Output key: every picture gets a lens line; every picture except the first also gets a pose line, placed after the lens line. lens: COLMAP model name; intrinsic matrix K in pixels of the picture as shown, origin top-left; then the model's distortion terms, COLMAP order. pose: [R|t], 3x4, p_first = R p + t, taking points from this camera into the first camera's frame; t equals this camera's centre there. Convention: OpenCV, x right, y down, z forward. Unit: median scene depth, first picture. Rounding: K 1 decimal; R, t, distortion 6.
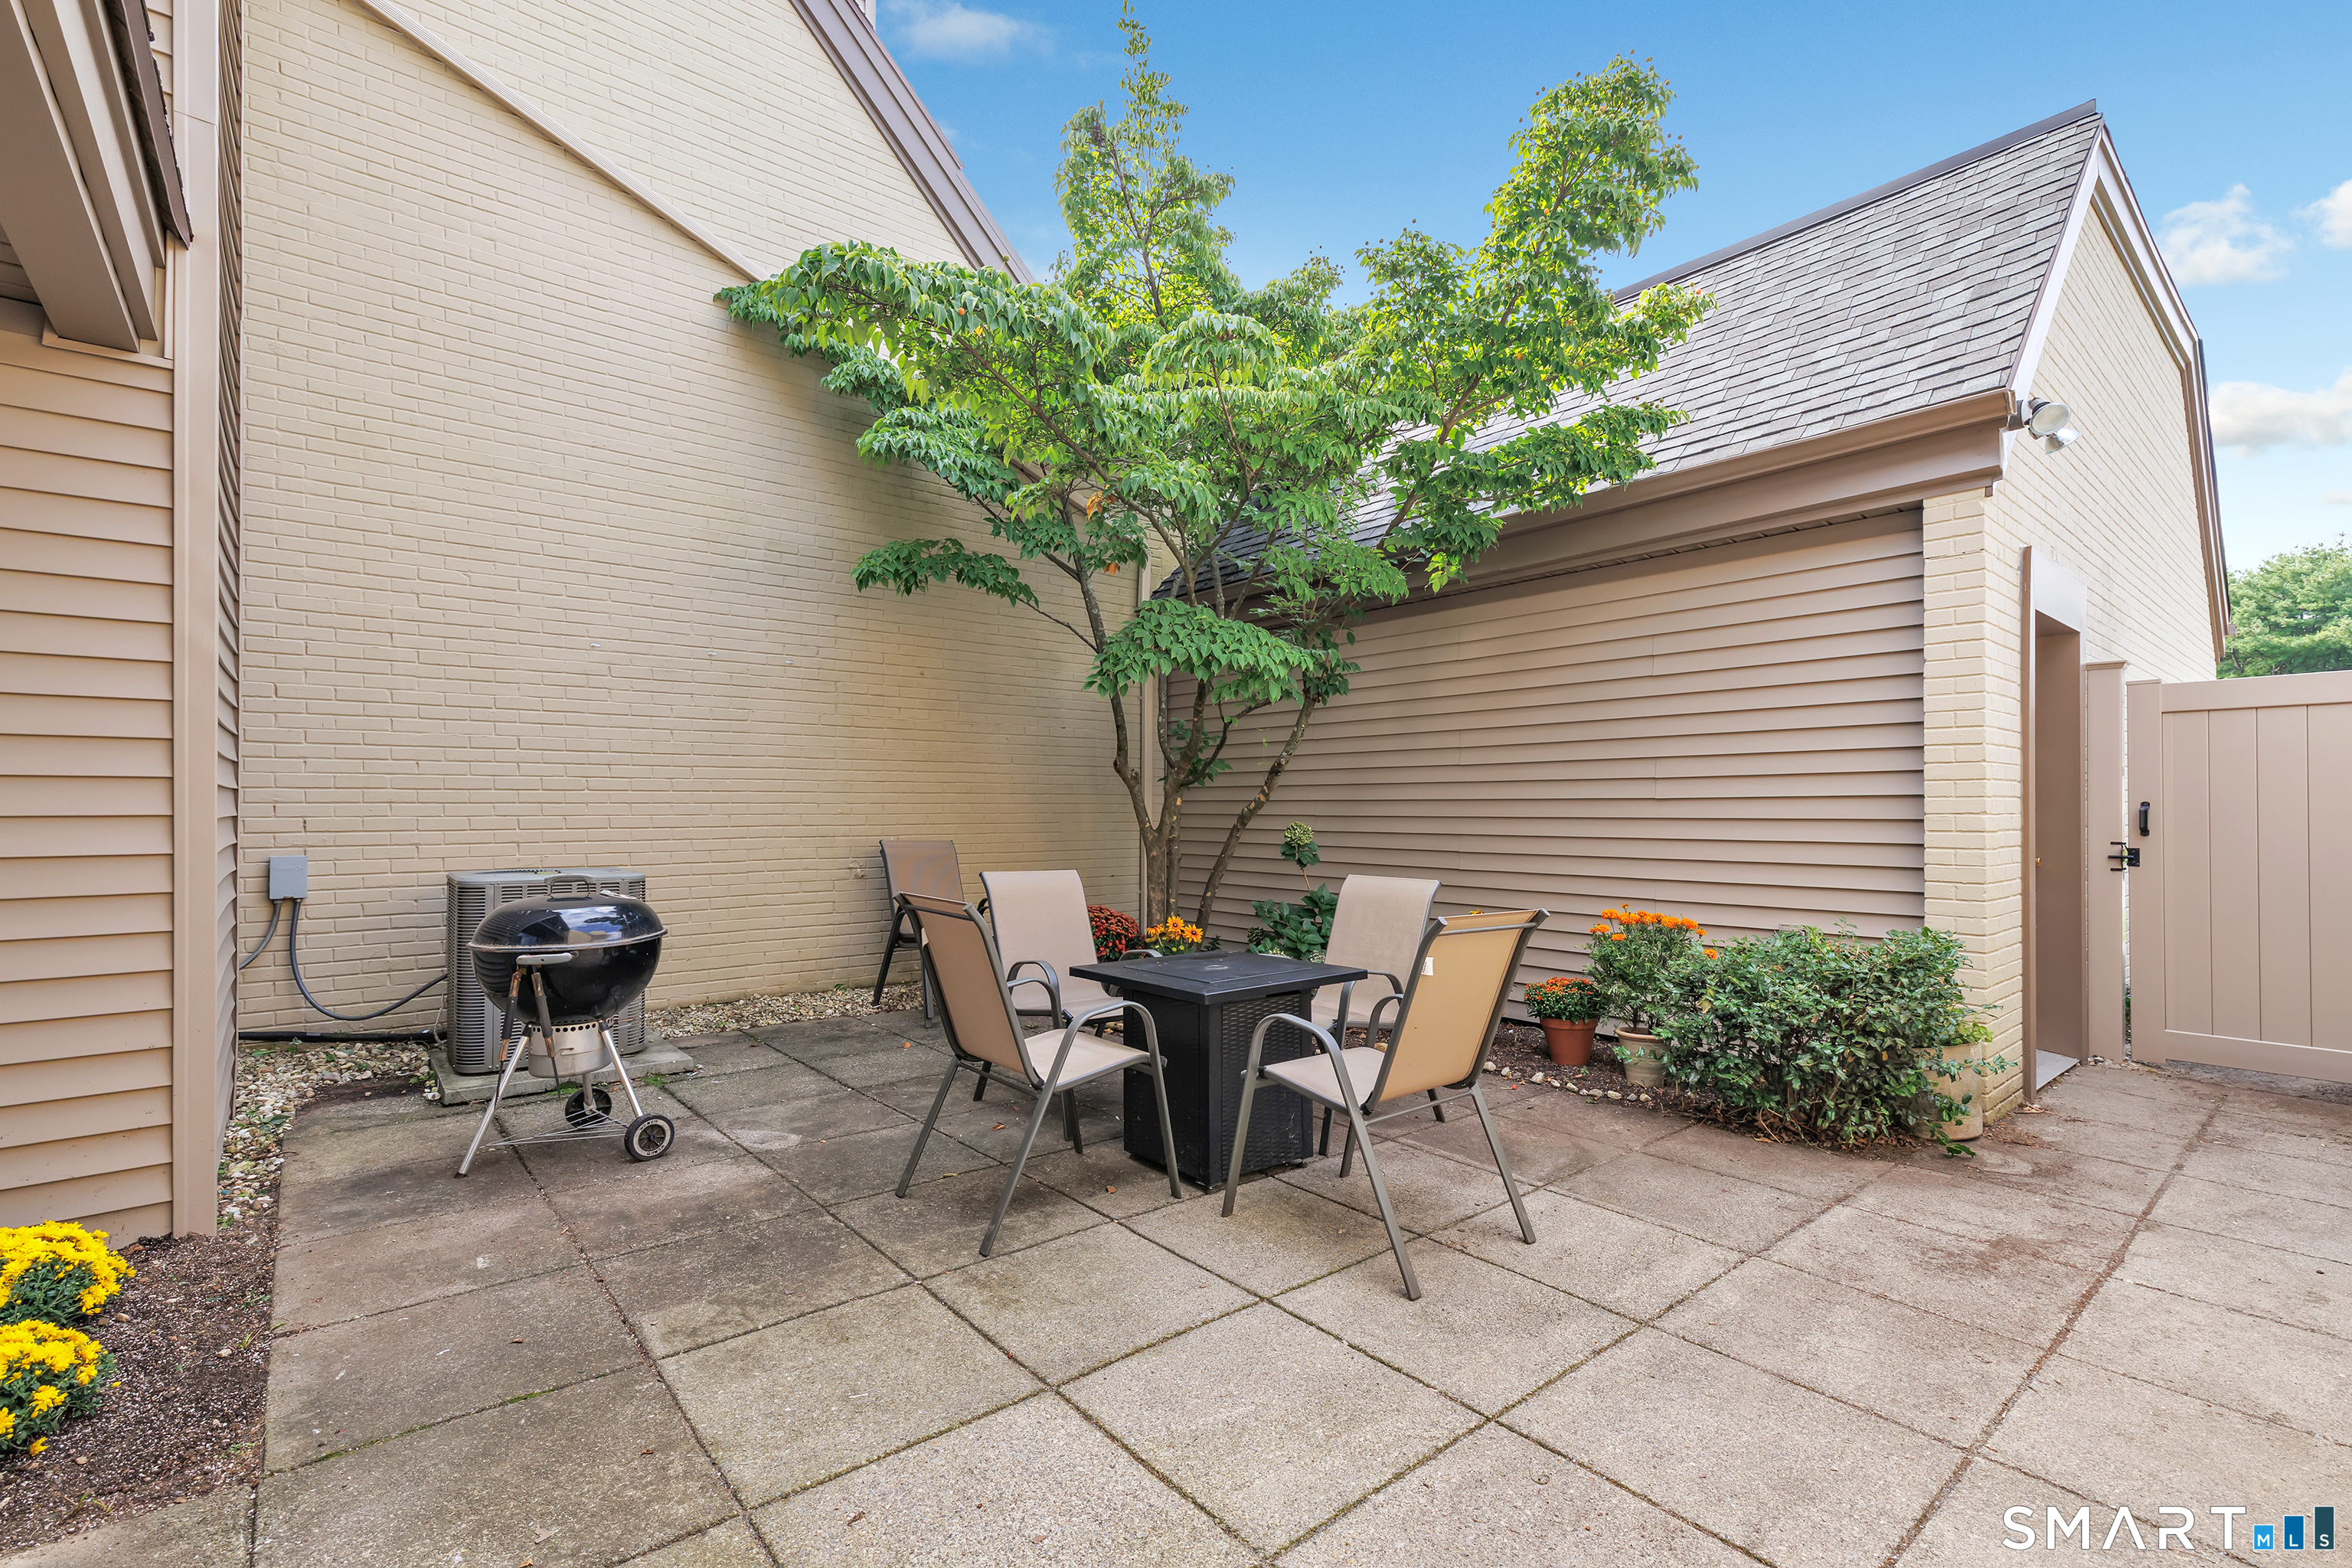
lens RADIAL K [[1033.5, 0, 1176.0], [0, 1033.5, 784.0], [0, 0, 1]] dist [0.000792, -0.000048]
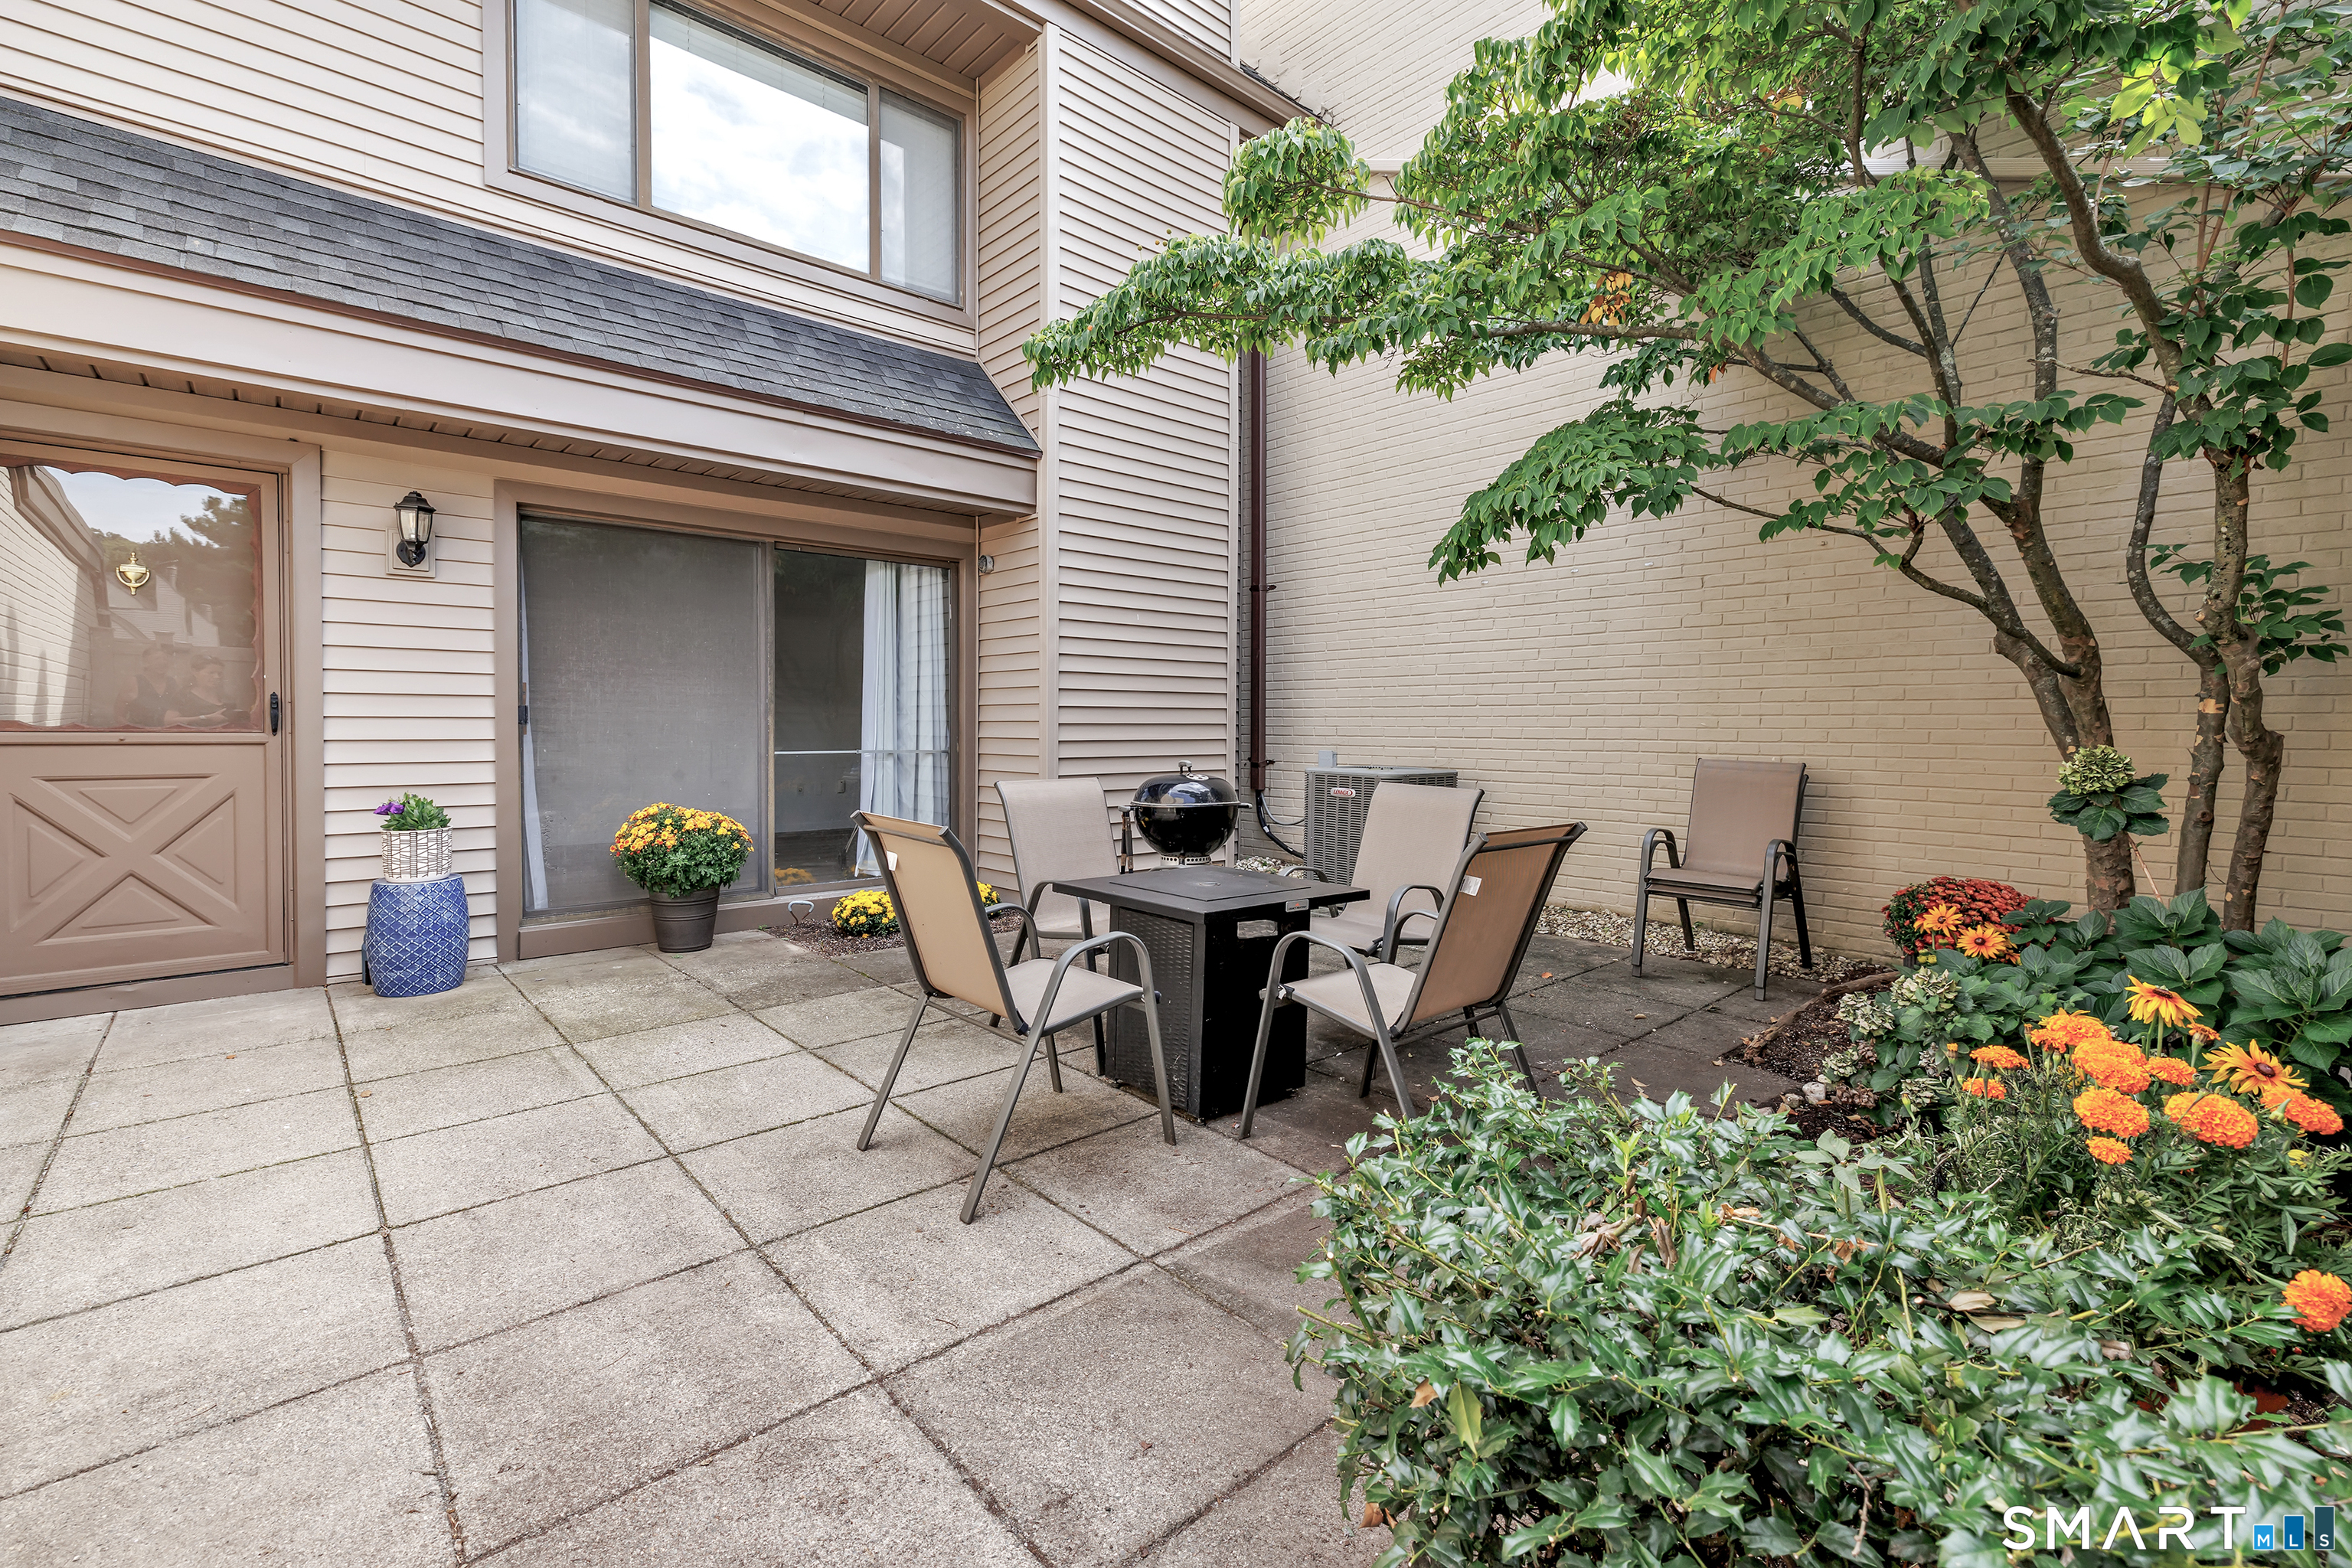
lens RADIAL K [[1046.7, 0, 1164.3], [0, 1046.7, 749.7], [0, 0, 1]] dist [0.001053, 0.000085]
pose [[0.026937, 0.024753, -0.999331, 0.991055], [0.017875, 0.999522, 0.025239, 0.031014], [0.999477, -0.018543, 0.026481, 0.949576]]
